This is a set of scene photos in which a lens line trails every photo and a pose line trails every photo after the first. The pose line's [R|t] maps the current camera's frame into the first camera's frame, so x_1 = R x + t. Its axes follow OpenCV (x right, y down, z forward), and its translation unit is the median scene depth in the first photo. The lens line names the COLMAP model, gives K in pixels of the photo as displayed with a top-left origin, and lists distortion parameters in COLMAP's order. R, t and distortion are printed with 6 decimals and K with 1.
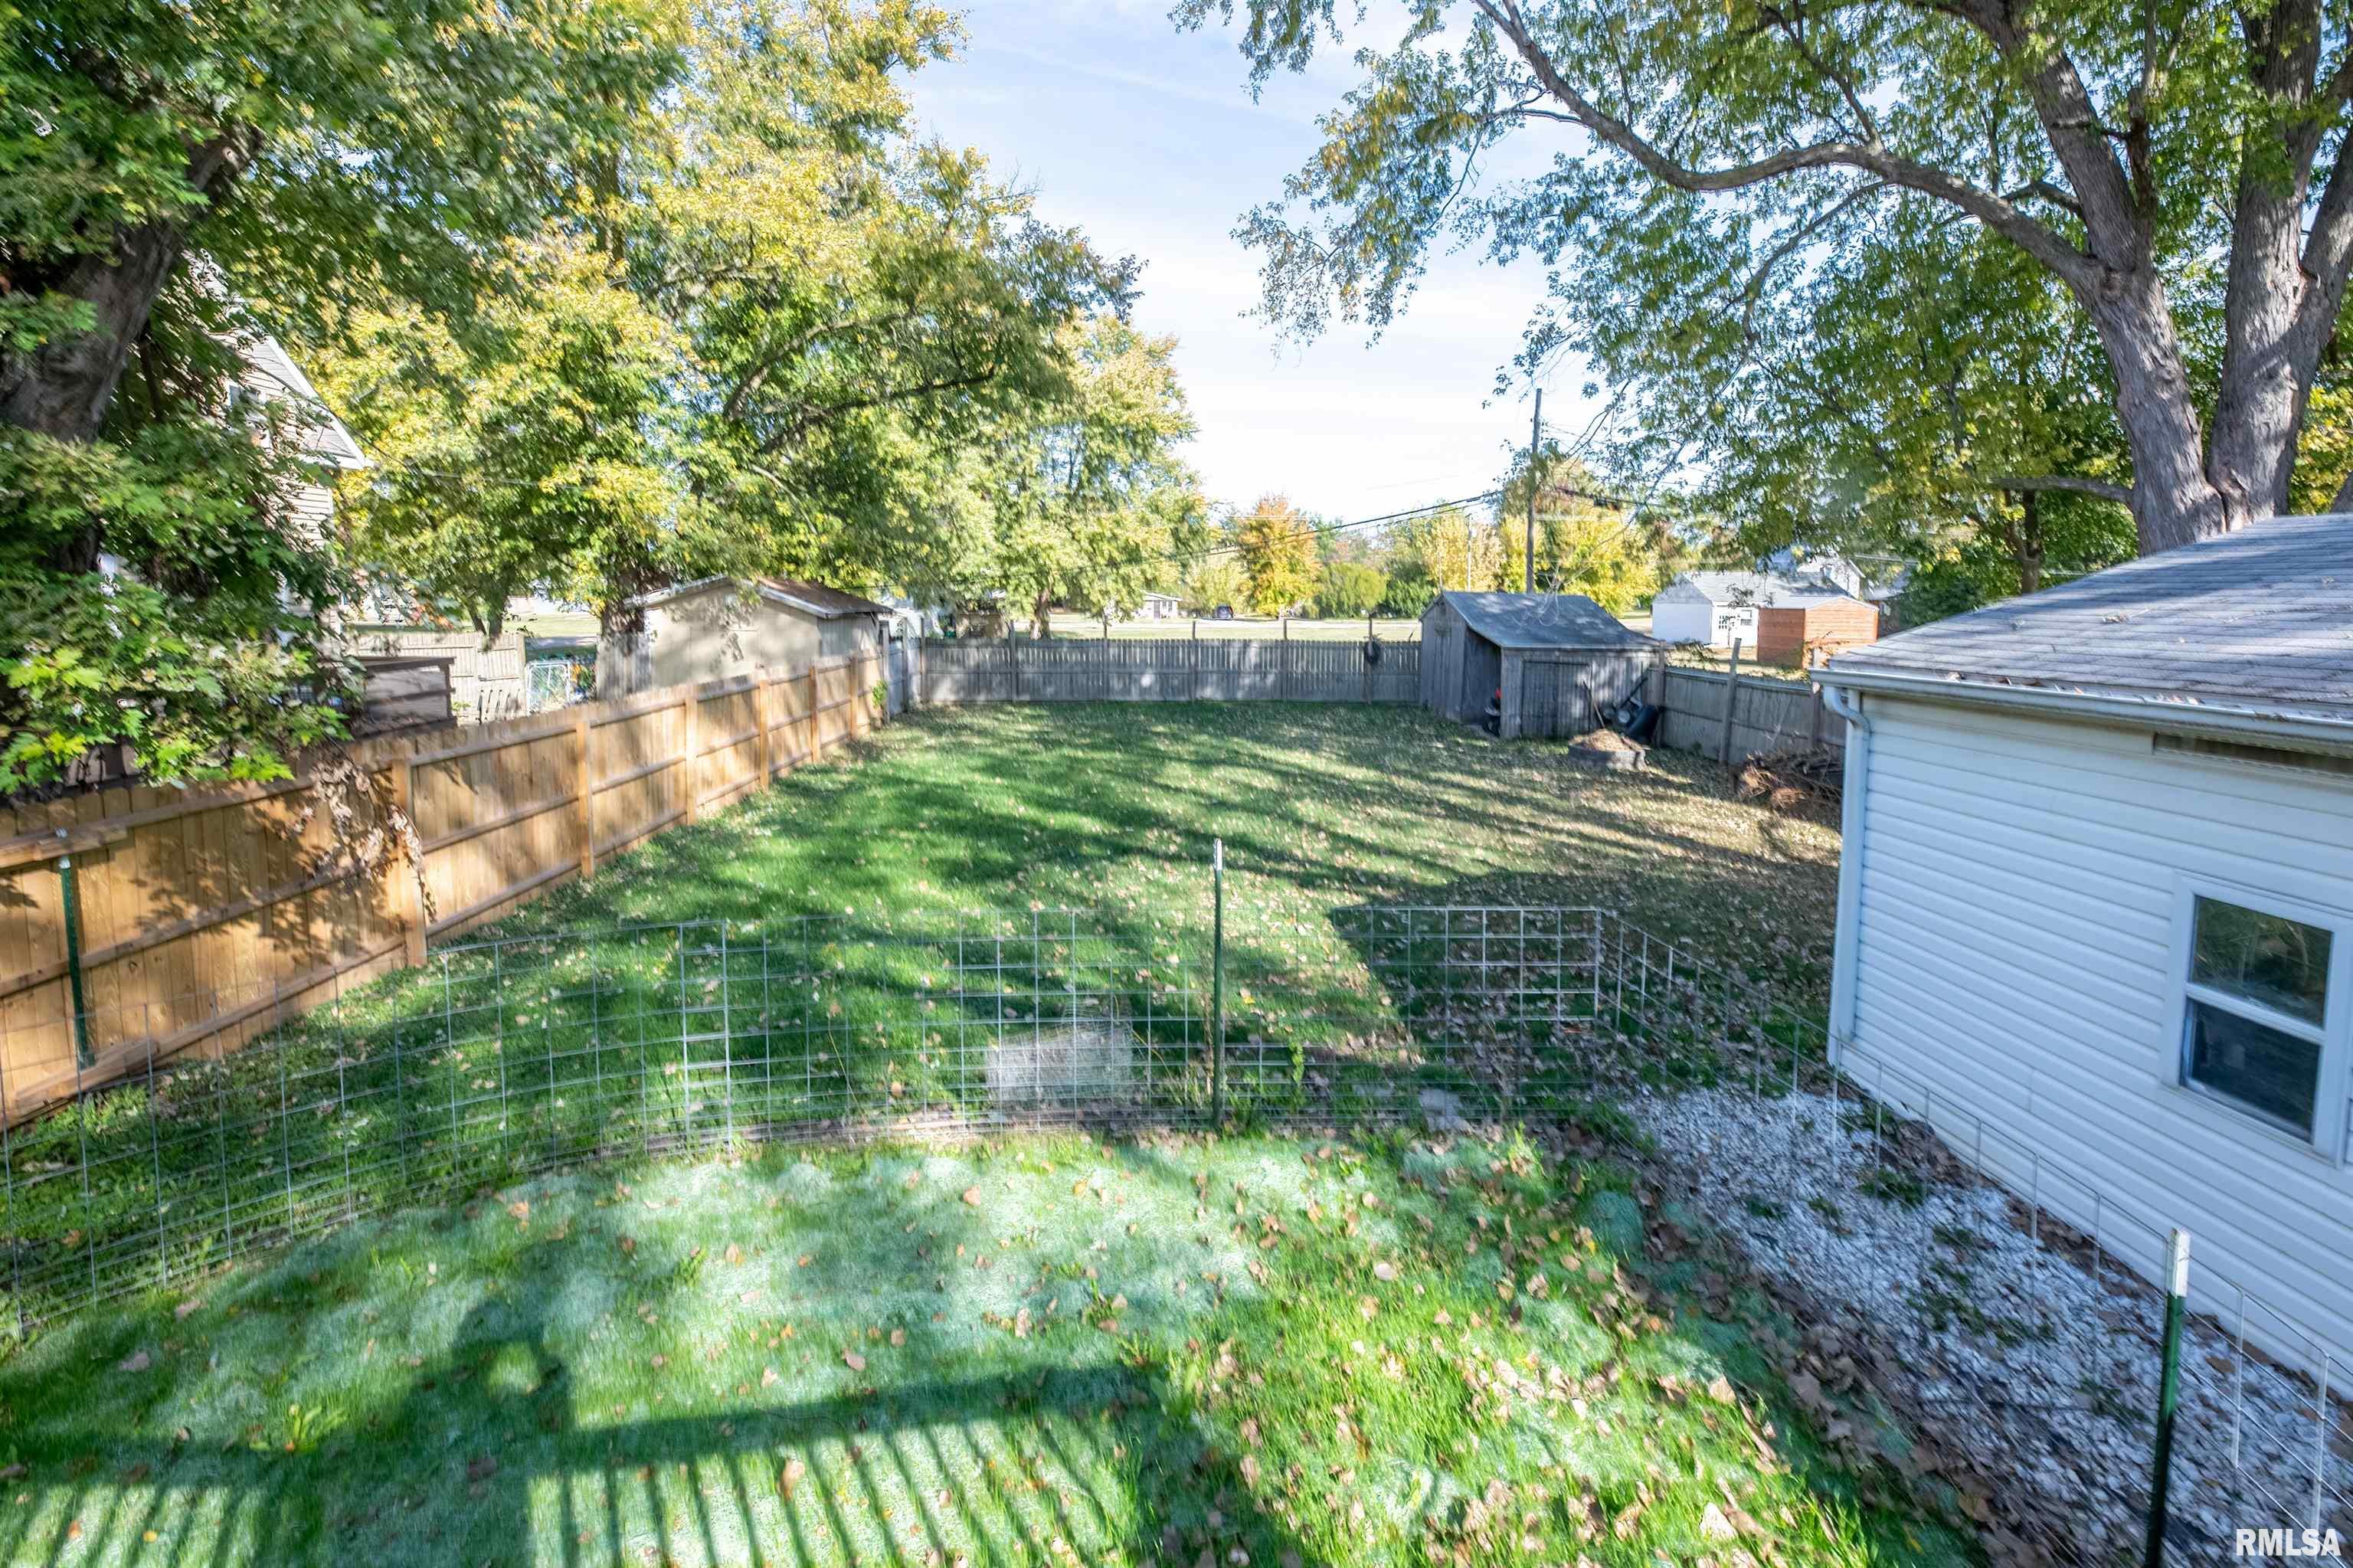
lens RADIAL K [[993.2, 0, 1173.9], [0, 993.2, 668.9], [0, 0, 1]] dist [-0.008486, -0.000477]
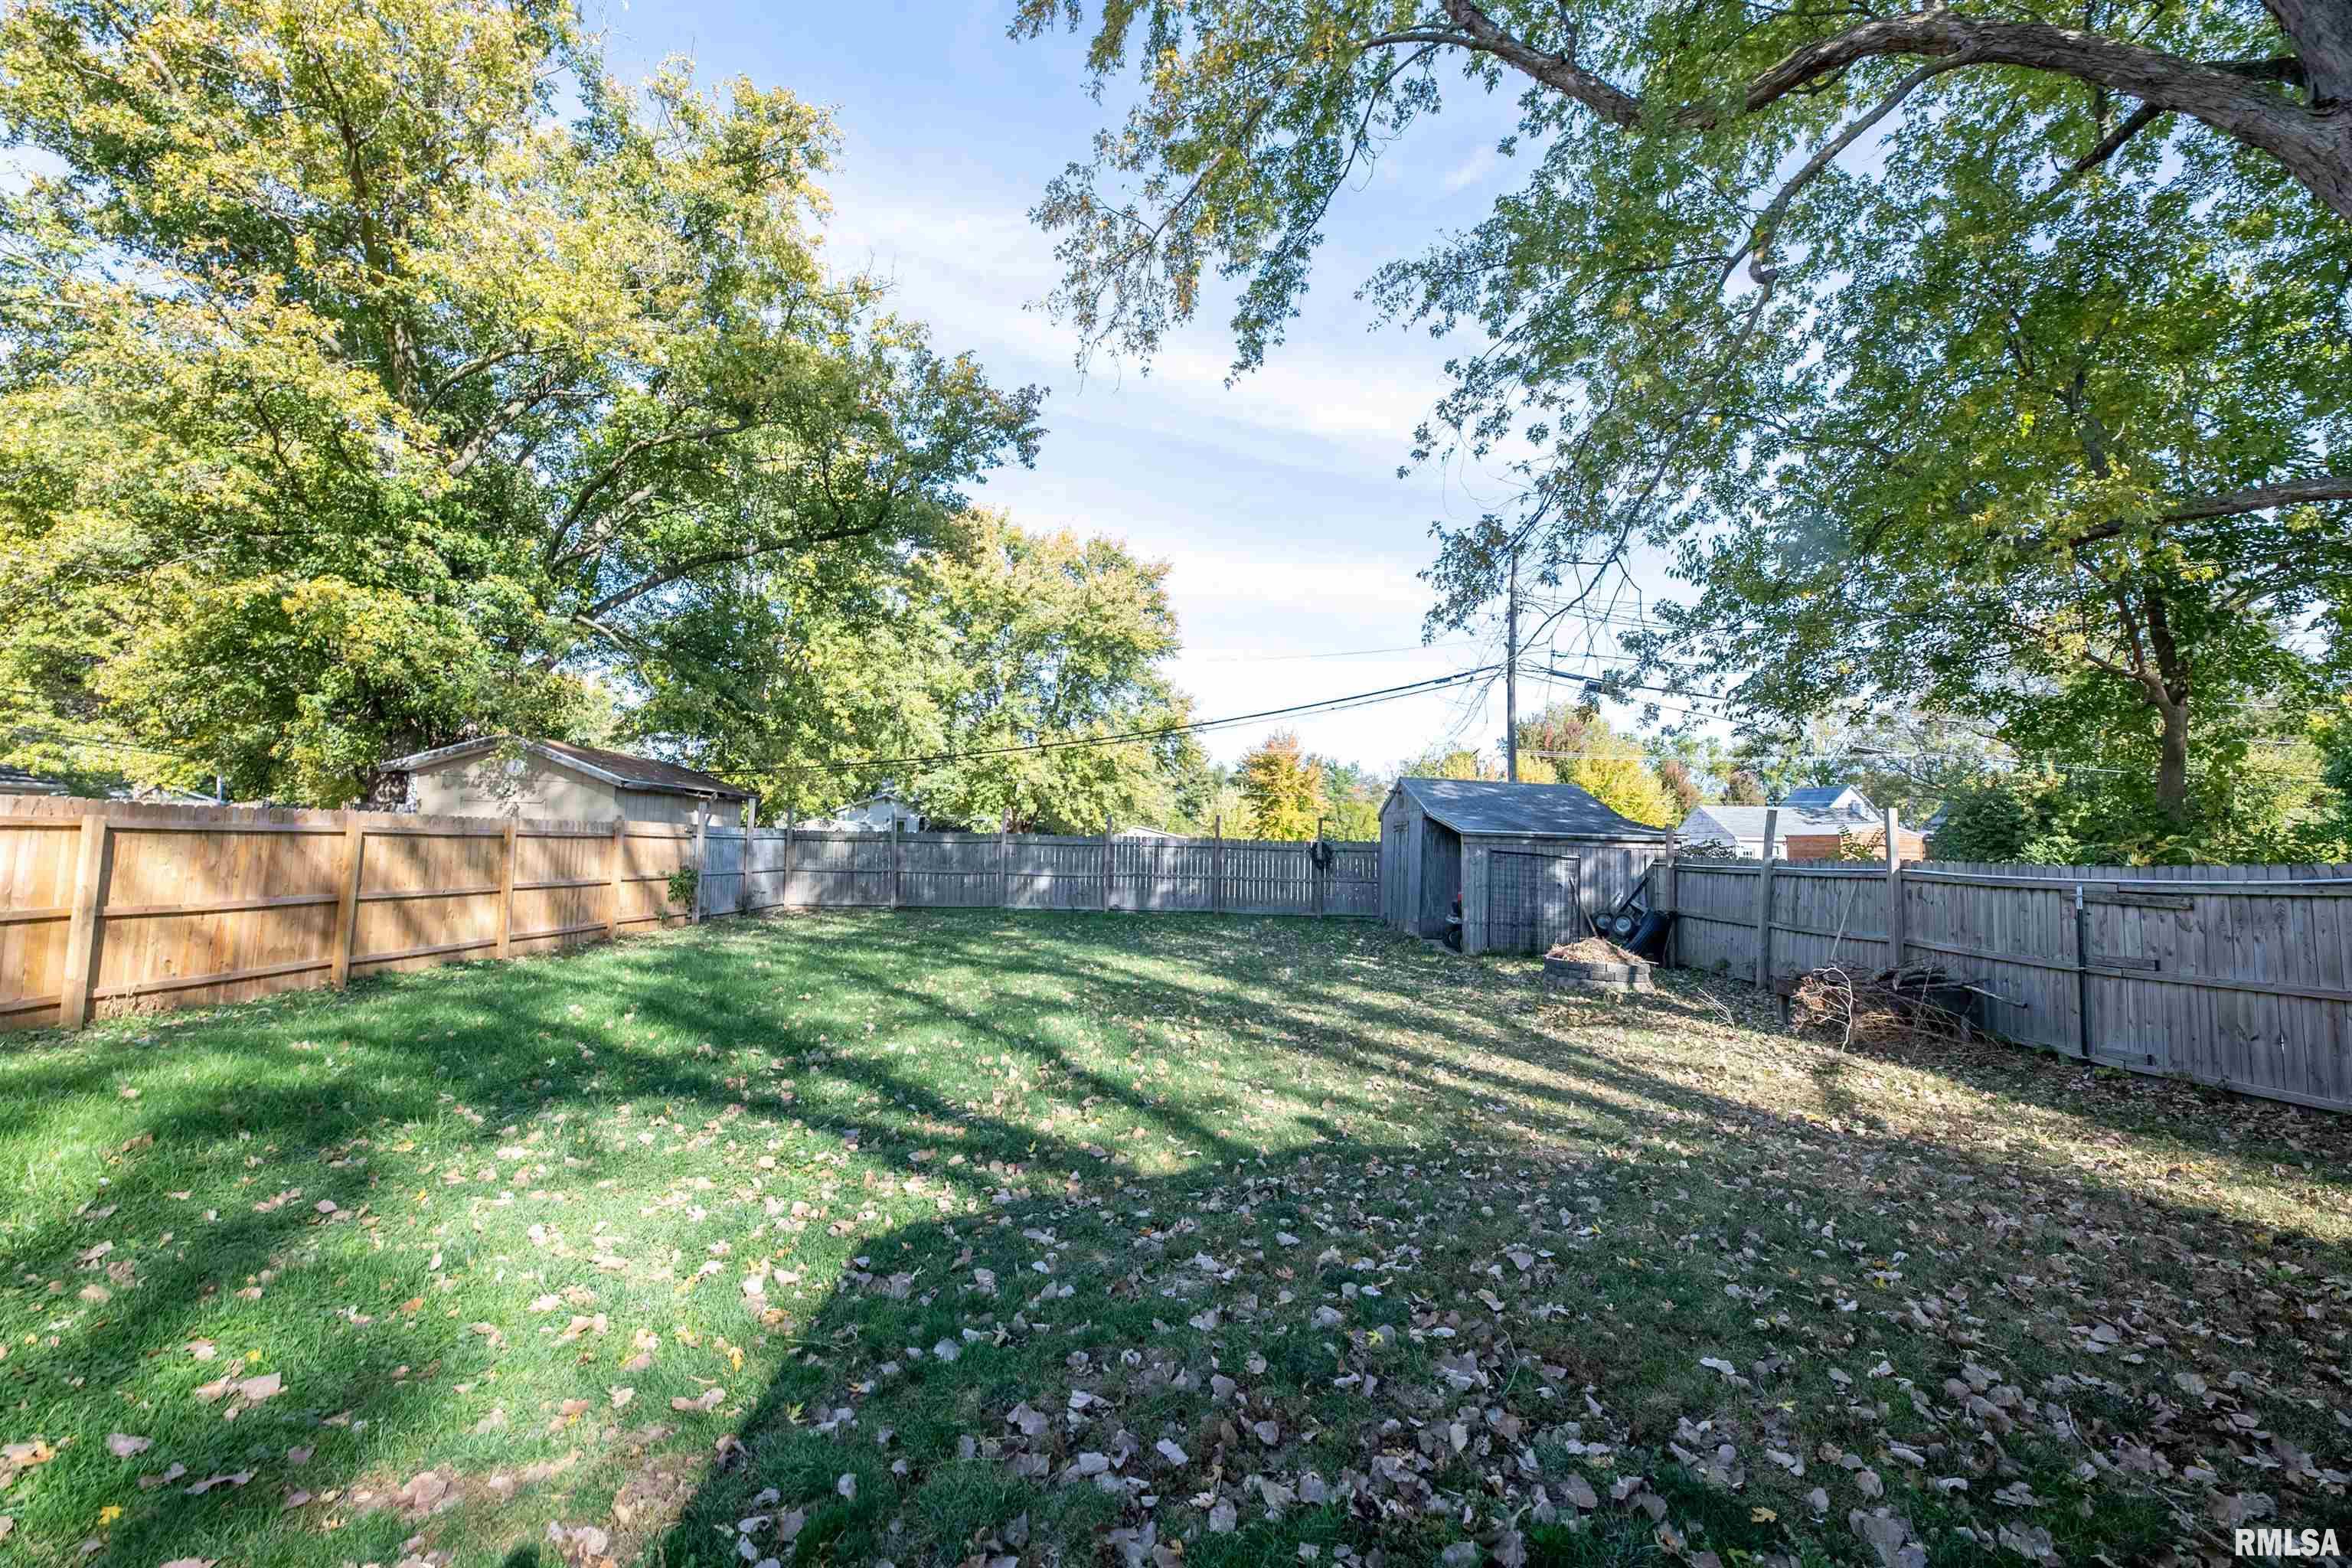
lens RADIAL K [[965.9, 0, 1182.4], [0, 965.9, 771.5], [0, 0, 1]] dist [0.000353, -0.000054]
pose [[0.999596, 0.015786, -0.023633, 0.114690], [-0.019101, 0.988899, -0.147354, 0.039999], [0.021044, 0.147746, 0.988801, 0.213407]]
